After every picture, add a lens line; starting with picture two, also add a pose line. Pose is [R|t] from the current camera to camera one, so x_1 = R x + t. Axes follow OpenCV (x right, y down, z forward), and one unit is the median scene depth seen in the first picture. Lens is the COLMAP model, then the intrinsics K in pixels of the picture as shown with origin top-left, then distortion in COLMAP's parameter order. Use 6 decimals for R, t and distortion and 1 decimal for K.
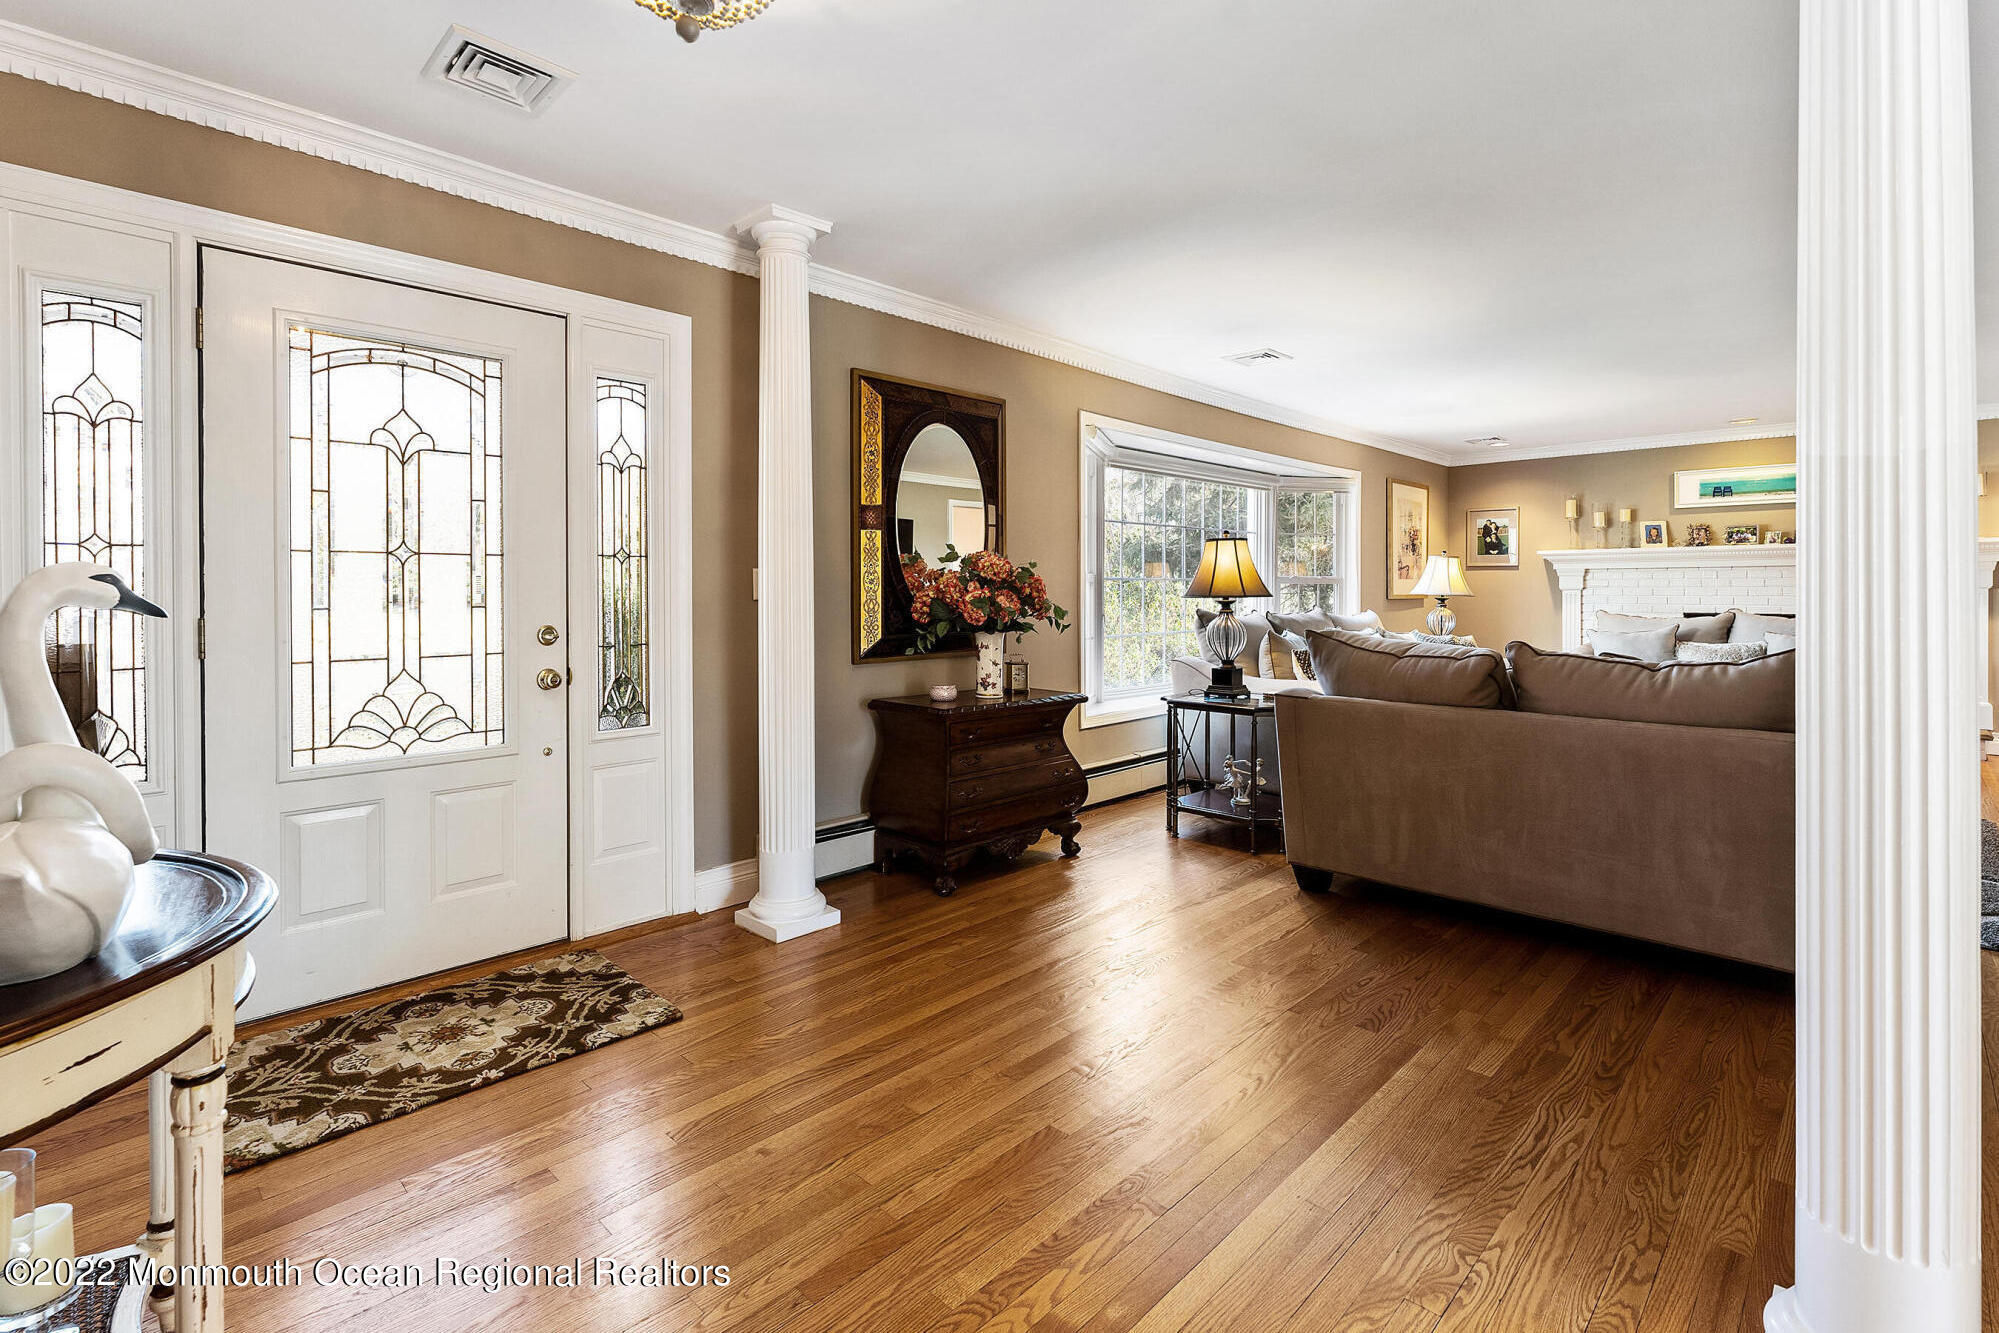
lens RADIAL K [[932.5, 0, 990.5], [0, 932.5, 593.1], [0, 0, 1]] dist [-0.000177, 0.000171]
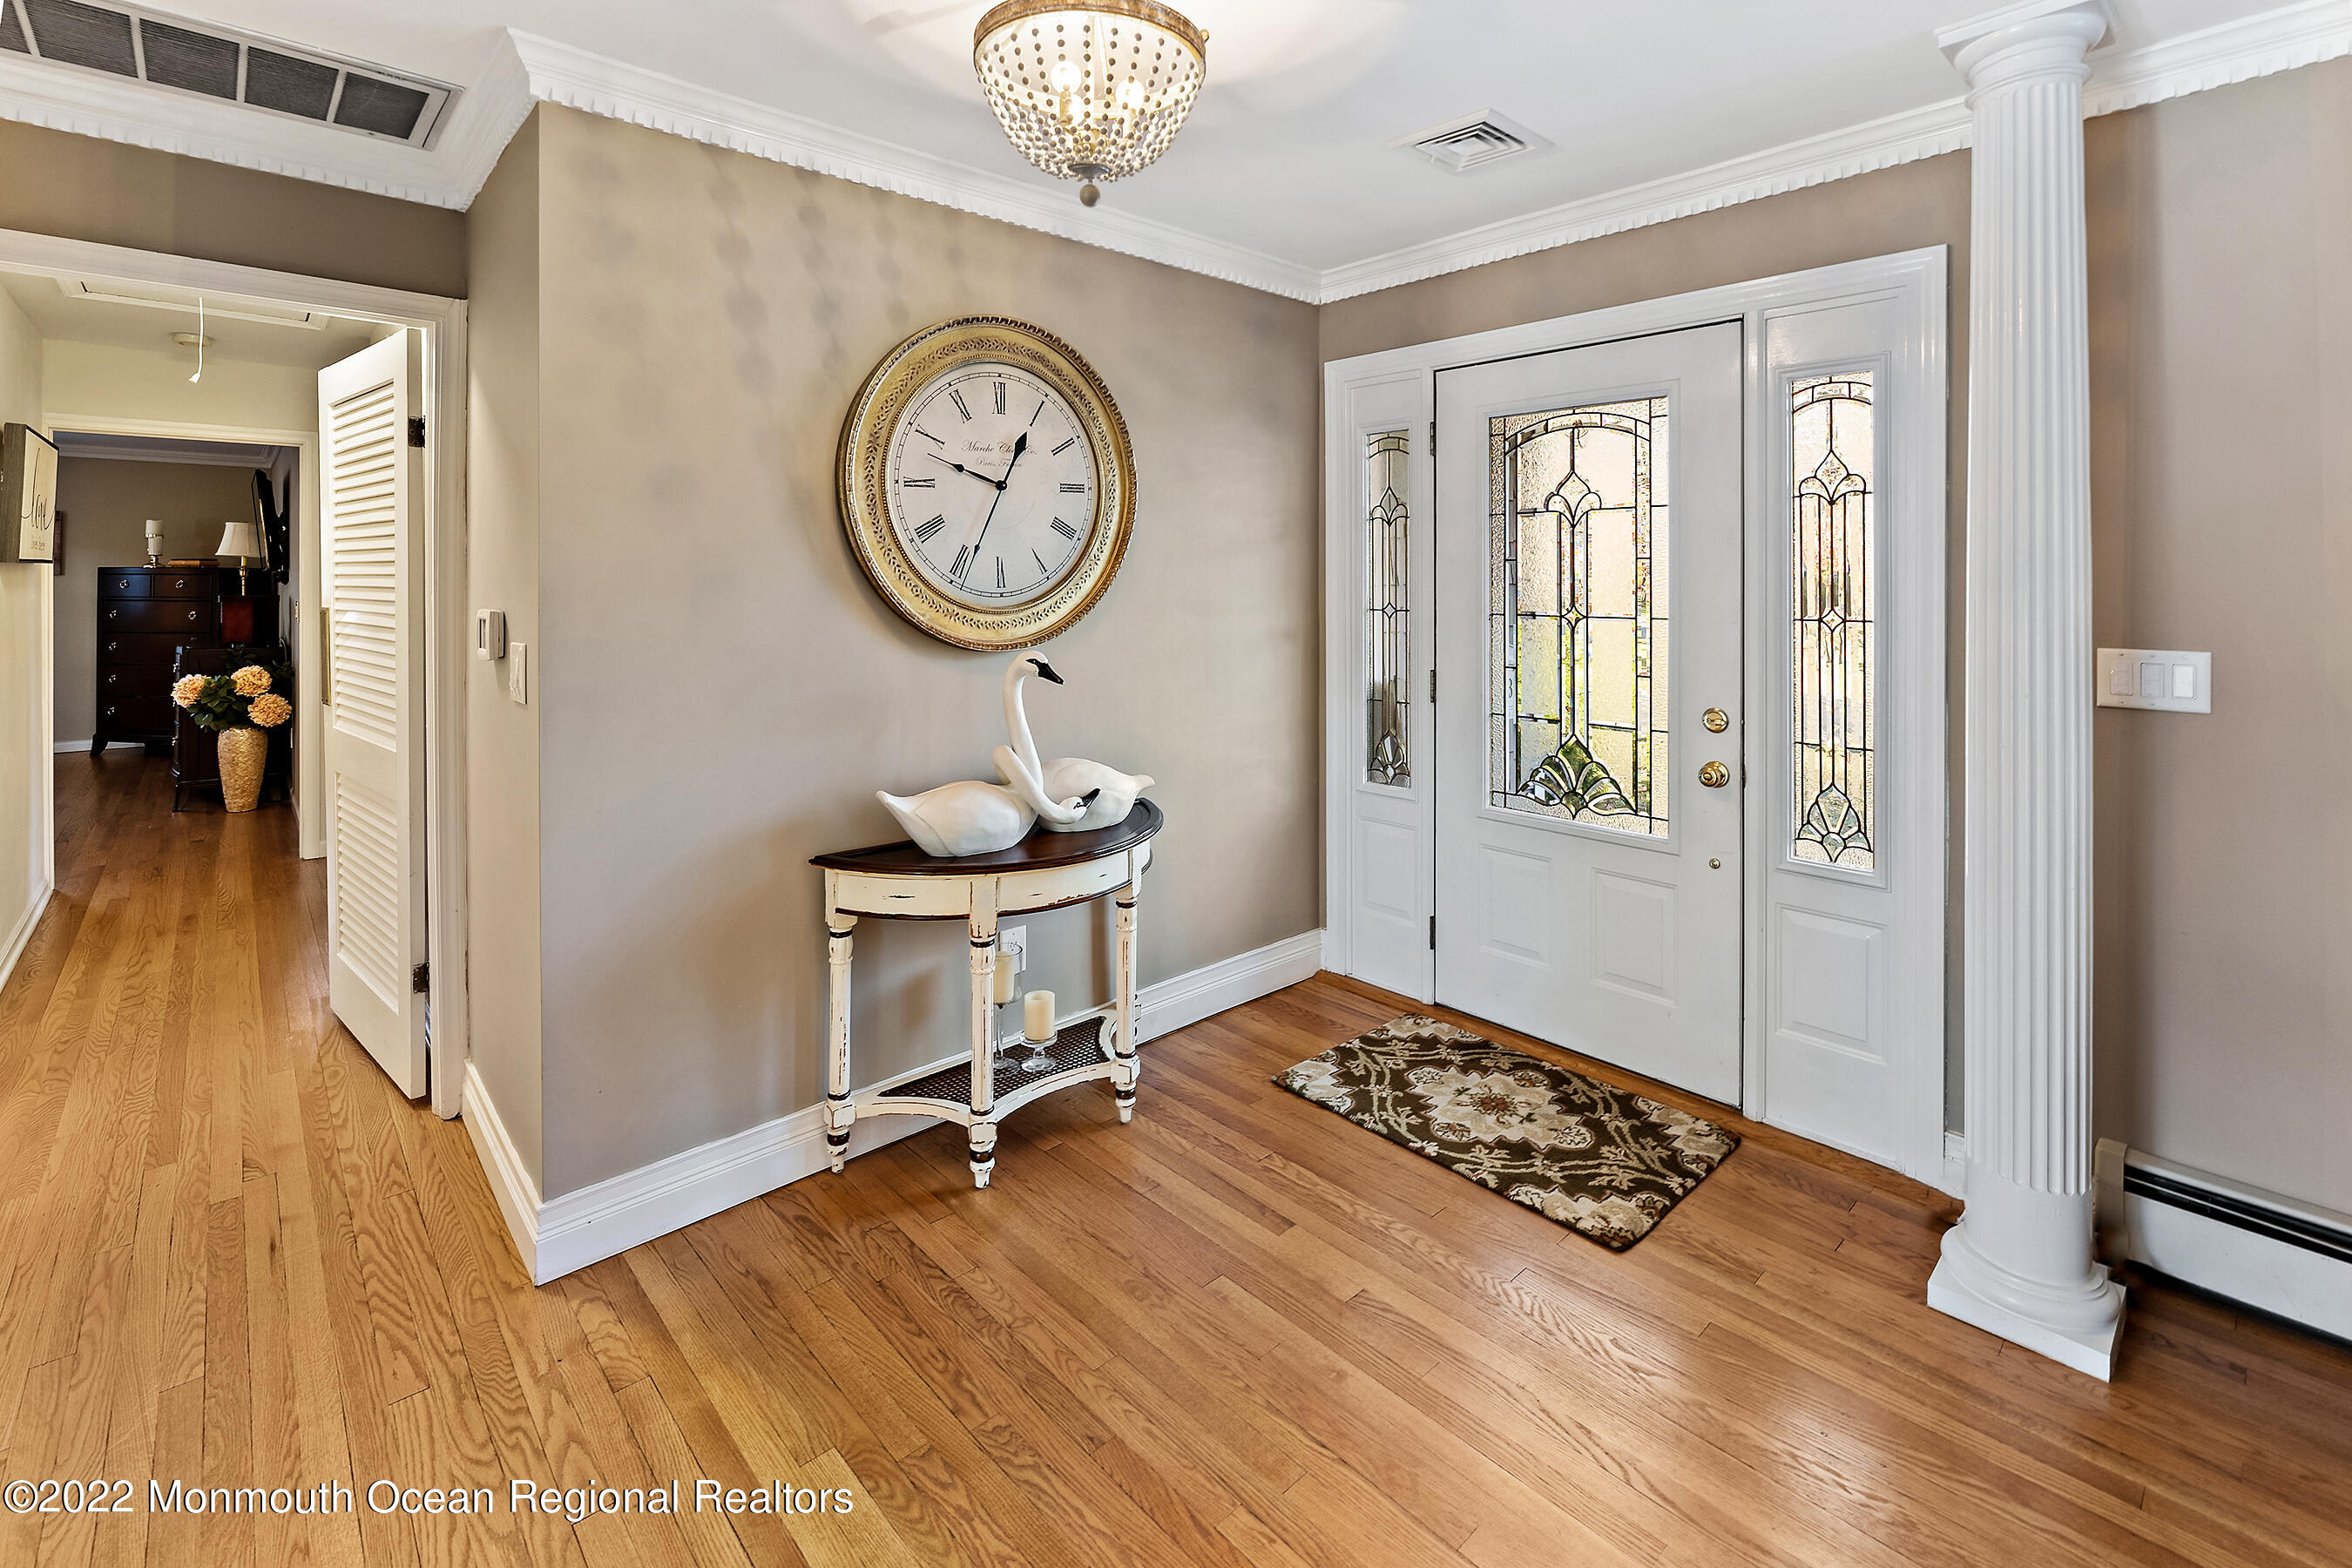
lens RADIAL K [[1054.0, 0, 1202.3], [0, 1054.0, 579.5], [0, 0, 1]] dist [-0.010084, 0.000558]
pose [[-0.048231, 0.001806, -0.998835, 0.550157], [-0.008855, 0.999958, 0.002235, -0.089887], [0.998797, 0.008952, -0.048213, 0.723566]]
